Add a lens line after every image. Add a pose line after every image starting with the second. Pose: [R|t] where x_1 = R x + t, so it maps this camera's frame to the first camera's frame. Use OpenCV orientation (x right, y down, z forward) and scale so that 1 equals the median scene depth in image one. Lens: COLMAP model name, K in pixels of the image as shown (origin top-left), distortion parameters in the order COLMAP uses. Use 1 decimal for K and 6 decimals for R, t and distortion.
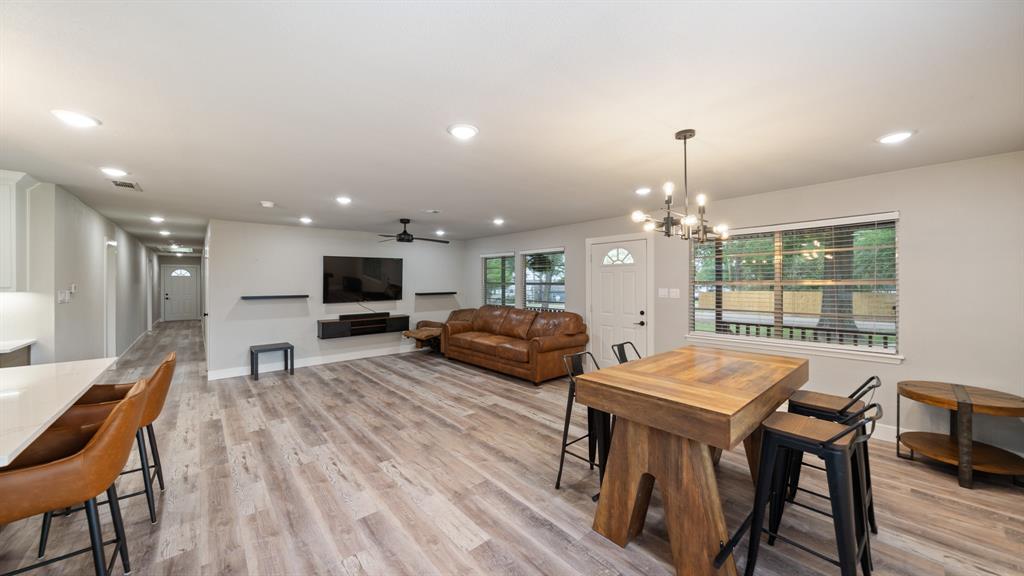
lens RADIAL K [[354.3, 0, 514.1], [0, 354.3, 282.7], [0, 0, 1]] dist [-0.009187, 0.000104]
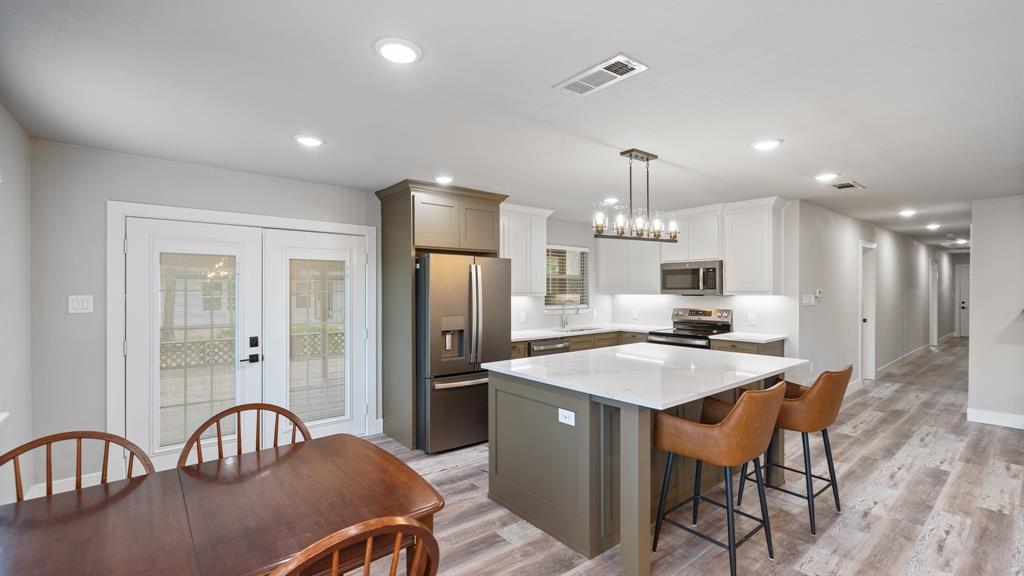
lens RADIAL K [[435.8, 0, 508.6], [0, 435.8, 288.3], [0, 0, 1]] dist [-0.003892, 0.000940]
pose [[-0.051377, -0.000901, -0.998679, 0.109783], [0.000419, 0.999999, -0.000923, 0.002565], [0.998679, -0.000466, -0.051376, 0.111907]]
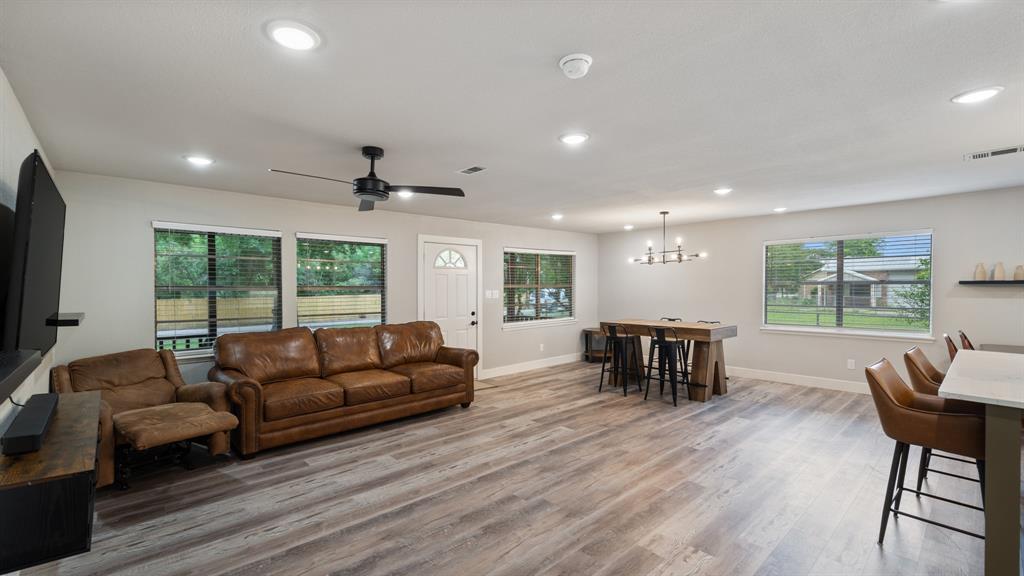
lens RADIAL K [[435.8, 0, 504.0], [0, 435.8, 287.5], [0, 0, 1]] dist [-0.003892, 0.000940]
pose [[-0.000779, -0.001723, 0.999998, -1.177889], [0.005120, 0.999985, 0.001727, 0.004812], [-0.999987, 0.005122, -0.000770, 1.096136]]
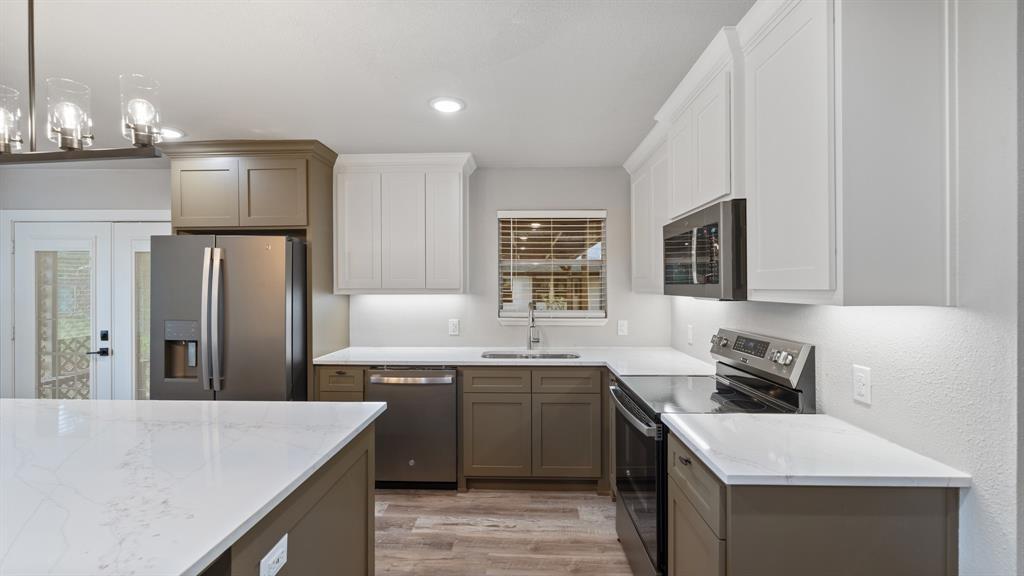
lens RADIAL K [[435.8, 0, 507.6], [0, 435.8, 285.8], [0, 0, 1]] dist [-0.003892, 0.000940]
pose [[-0.691305, 0.005274, -0.722544, -0.695404], [0.000654, 0.999978, 0.006673, 0.002594], [0.722563, 0.004141, -0.691293, 0.782861]]
